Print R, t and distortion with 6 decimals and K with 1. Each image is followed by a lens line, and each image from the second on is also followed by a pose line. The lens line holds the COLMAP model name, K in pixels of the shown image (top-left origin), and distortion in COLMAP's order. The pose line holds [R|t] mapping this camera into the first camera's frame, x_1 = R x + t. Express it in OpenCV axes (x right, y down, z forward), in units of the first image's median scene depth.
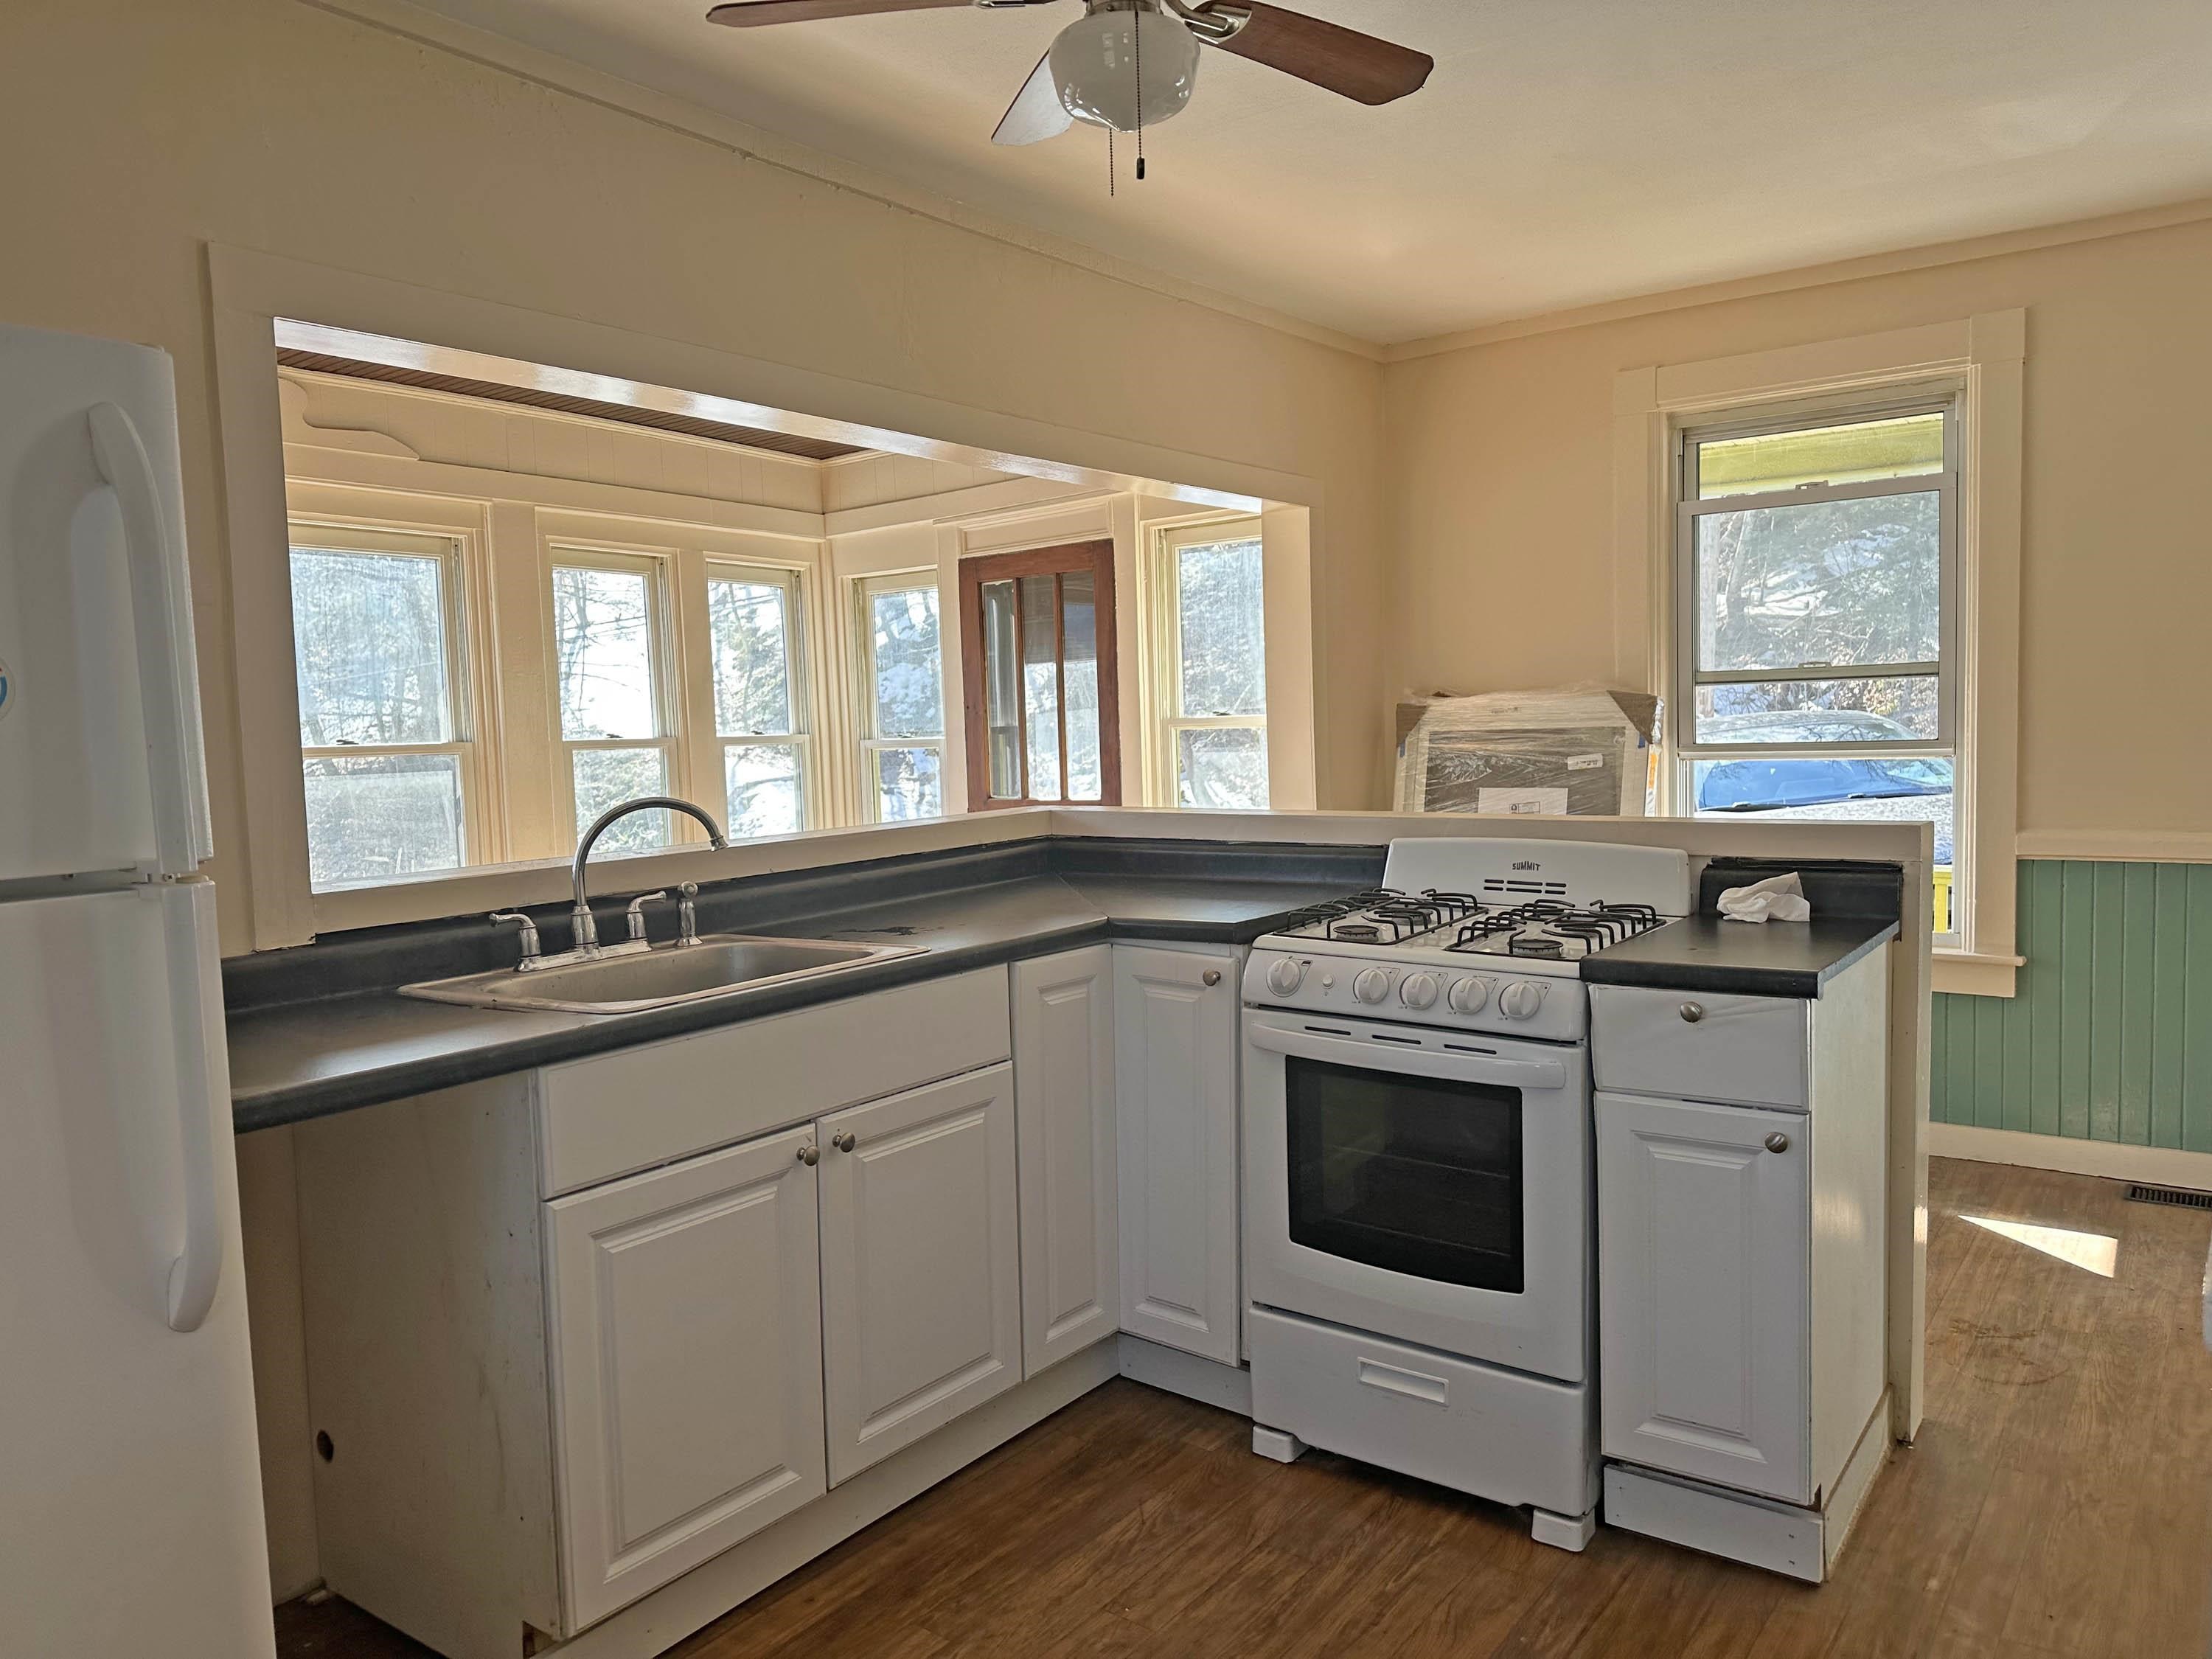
lens RADIAL K [[1562.0, 0, 1129.0], [0, 1562.0, 823.0], [0, 0, 1]] dist [0.051004, -0.094078]
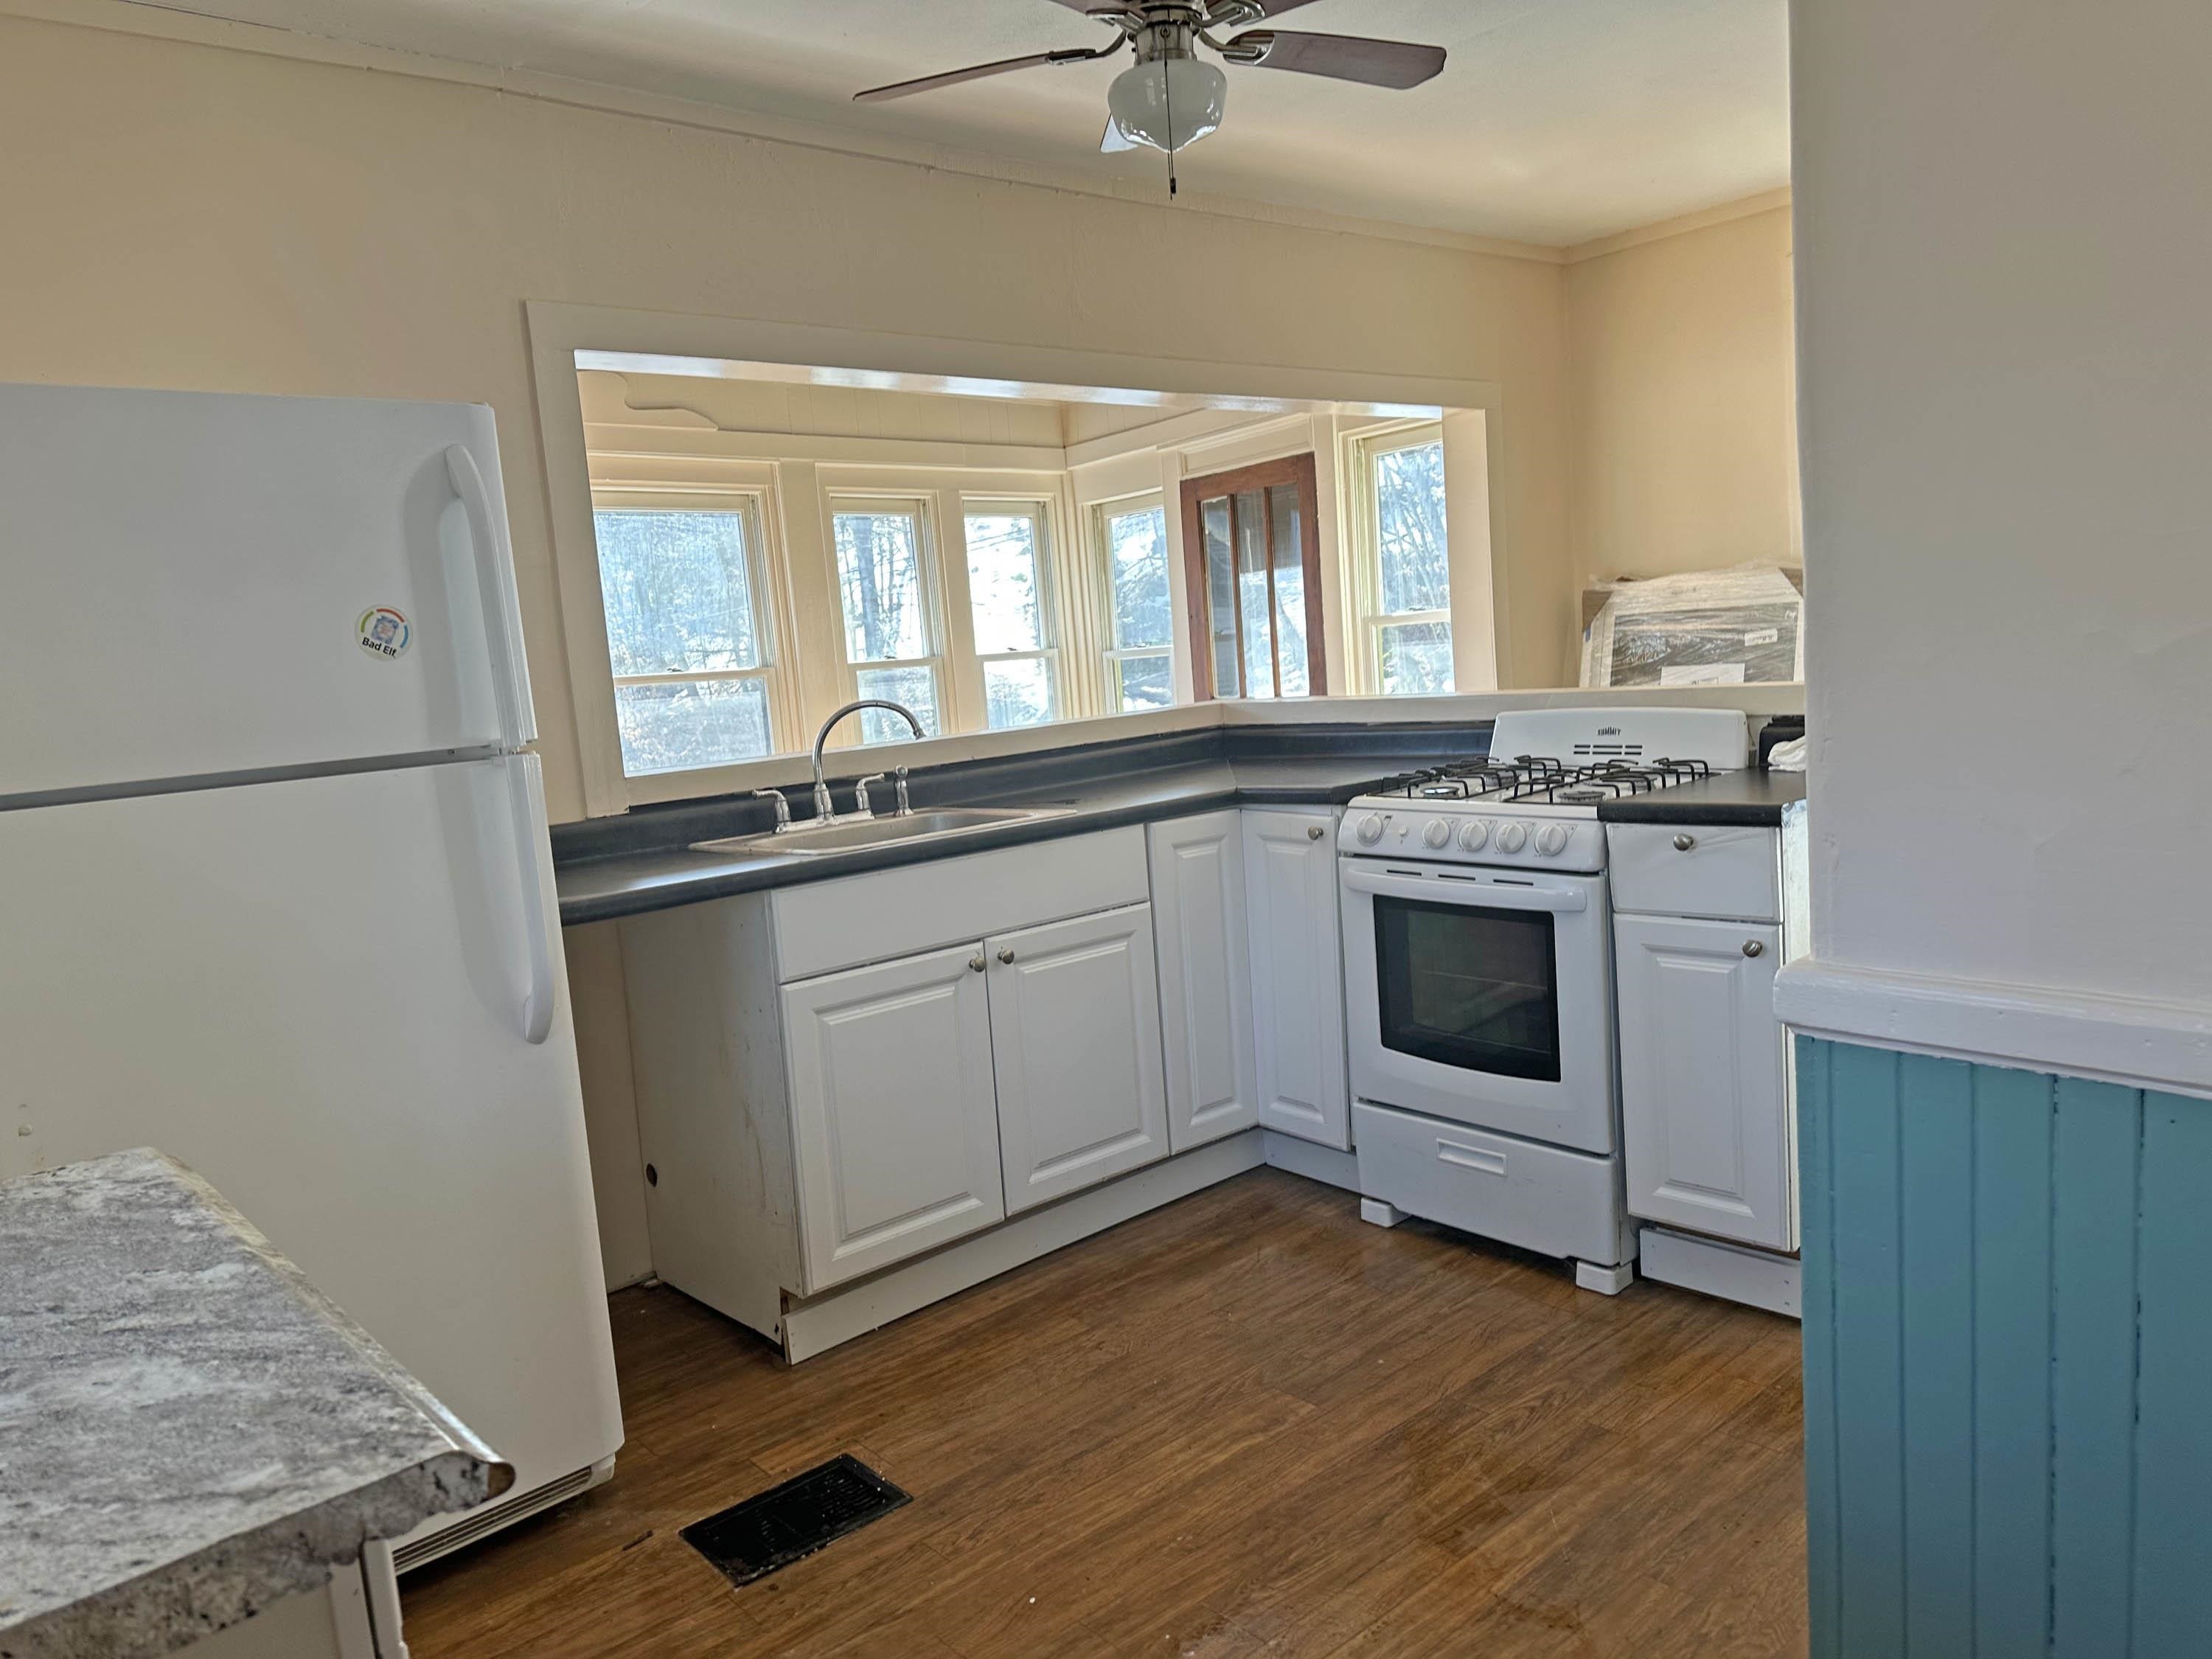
lens RADIAL K [[1562.0, 0, 1113.8], [0, 1562.0, 828.6], [0, 0, 1]] dist [0.051004, -0.094078]
pose [[0.976626, -0.022738, -0.213742, 0.165273], [0.035875, 0.997684, 0.057784, 0.021860], [0.211933, -0.064101, 0.975180, -0.216551]]
